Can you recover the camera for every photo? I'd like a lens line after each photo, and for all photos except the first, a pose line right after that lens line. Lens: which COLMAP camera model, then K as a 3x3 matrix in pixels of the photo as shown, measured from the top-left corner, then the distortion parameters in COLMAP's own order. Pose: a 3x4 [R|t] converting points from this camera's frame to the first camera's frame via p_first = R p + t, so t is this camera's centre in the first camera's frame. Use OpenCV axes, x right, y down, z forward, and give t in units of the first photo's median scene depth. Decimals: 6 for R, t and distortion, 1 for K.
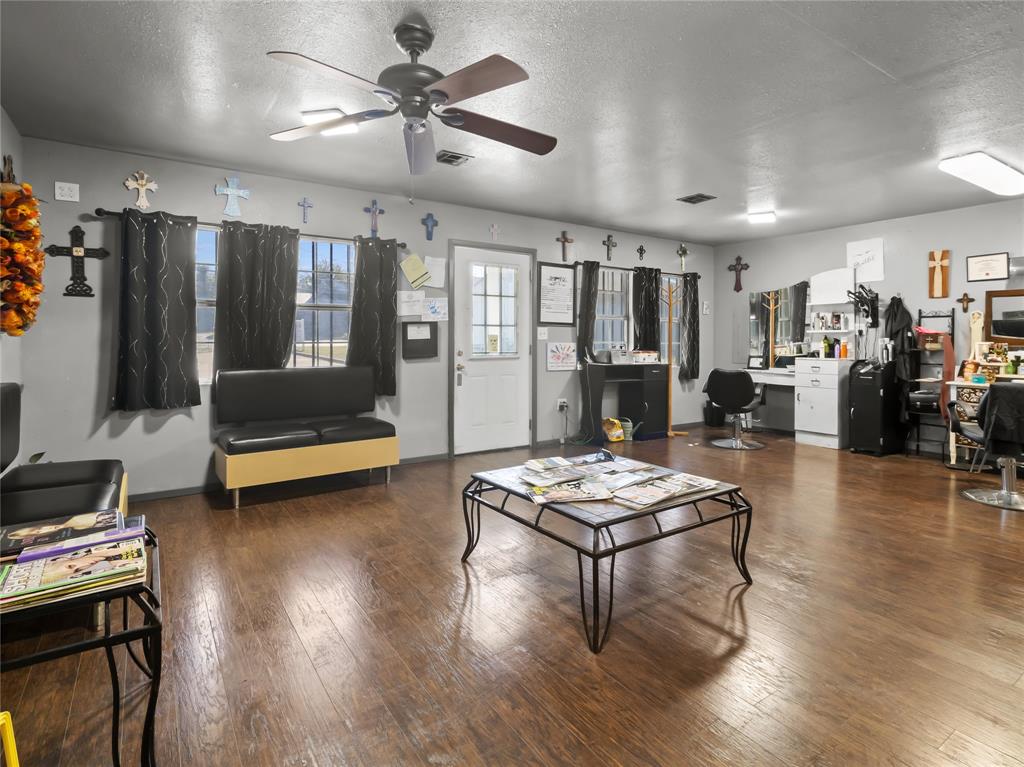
lens RADIAL K [[541.2, 0, 517.7], [0, 541.2, 343.4], [0, 0, 1]] dist [-0.001328, 0.004268]
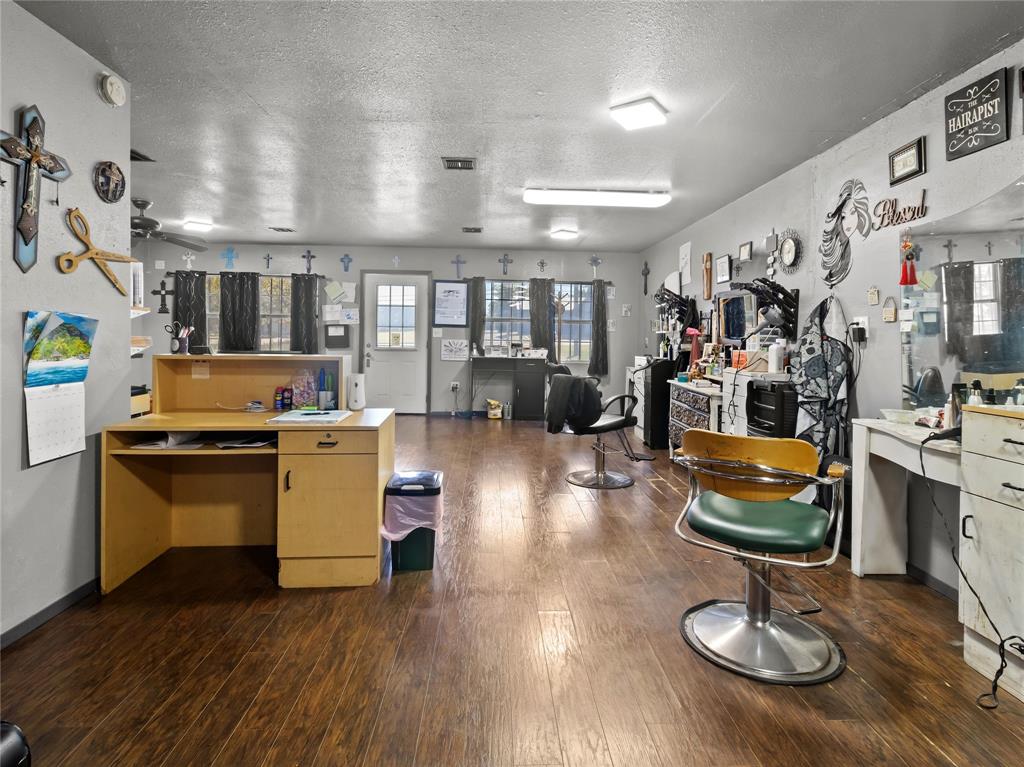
lens RADIAL K [[541.2, 0, 514.4], [0, 541.2, 344.6], [0, 0, 1]] dist [-0.001328, 0.004268]
pose [[0.849652, 0.017548, -0.527053, 0.976682], [-0.016656, 0.999841, 0.006437, -0.000339], [0.527081, 0.003309, 0.849808, -0.052254]]
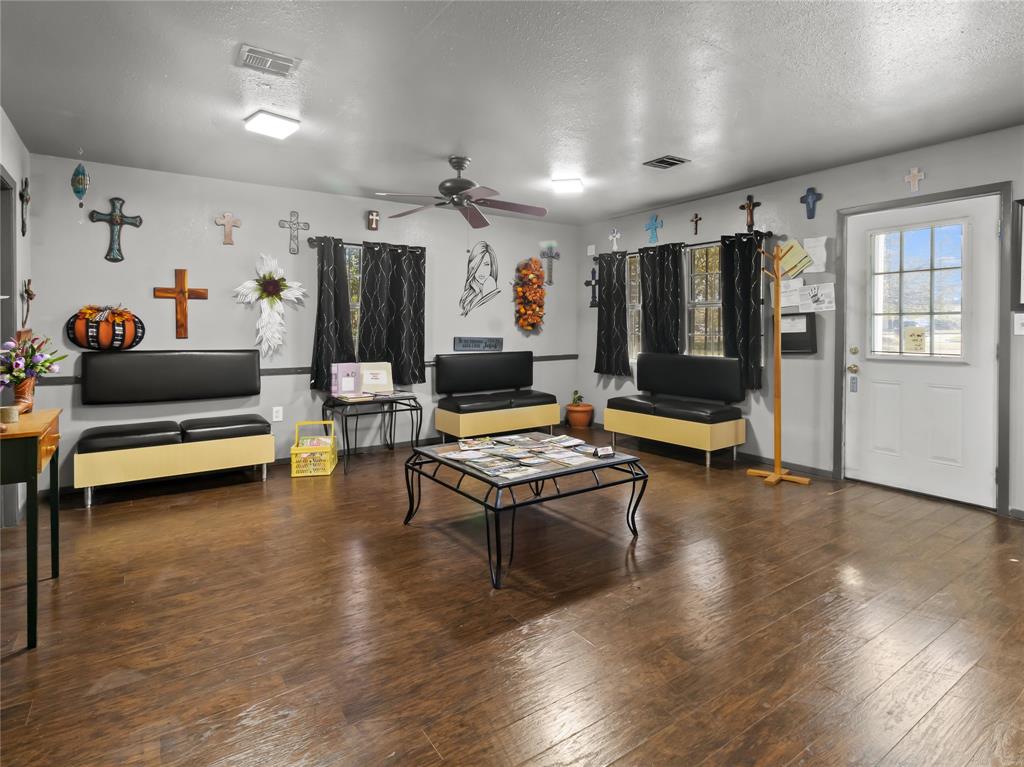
lens RADIAL K [[541.2, 0, 516.4], [0, 541.2, 332.3], [0, 0, 1]] dist [-0.001328, 0.004268]
pose [[0.008025, 0.005908, -0.999950, 0.647659], [-0.012022, 0.999911, 0.005812, -0.007121], [0.999896, 0.011975, 0.008095, 0.481029]]
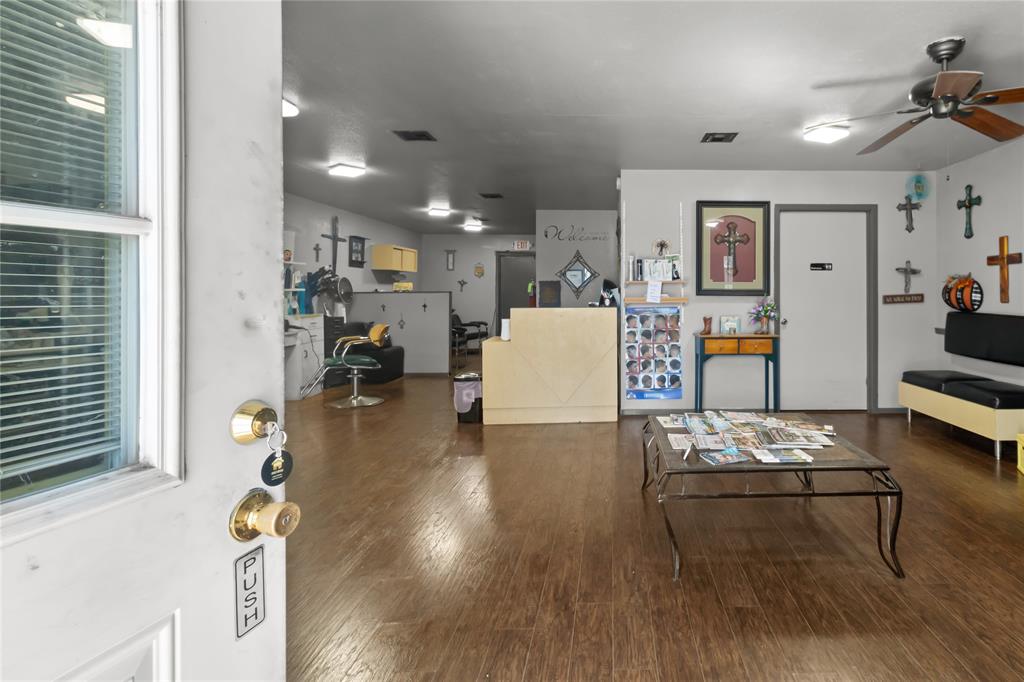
lens RADIAL K [[458.6, 0, 512.3], [0, 458.6, 295.0], [0, 0, 1]] dist [0.005747, 0.000295]
pose [[-0.850221, -0.000523, 0.526425, 0.131968], [0.008145, 0.999867, 0.014148, -0.015443], [-0.526362, 0.016317, -0.850104, 0.990852]]
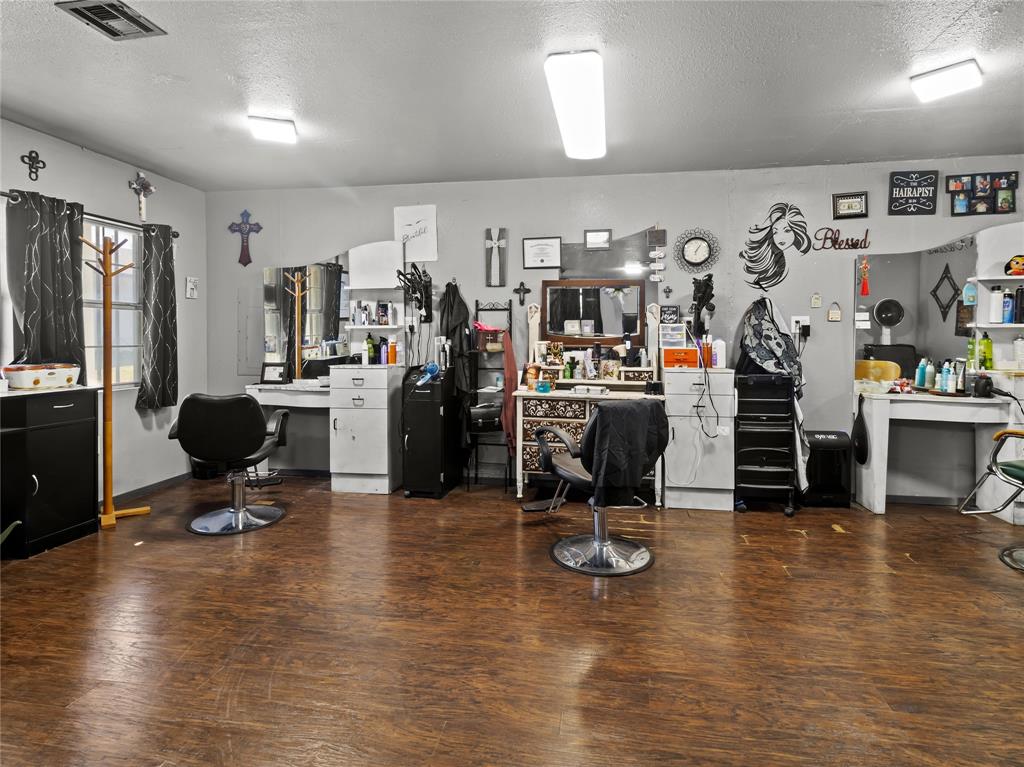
lens RADIAL K [[541.2, 0, 519.1], [0, 541.2, 342.6], [0, 0, 1]] dist [-0.001328, 0.004268]
pose [[0.686004, -0.014730, 0.727449, 0.206222], [0.009136, 0.999891, 0.011632, -0.009264], [-0.727540, -0.001334, 0.686064, 0.408206]]
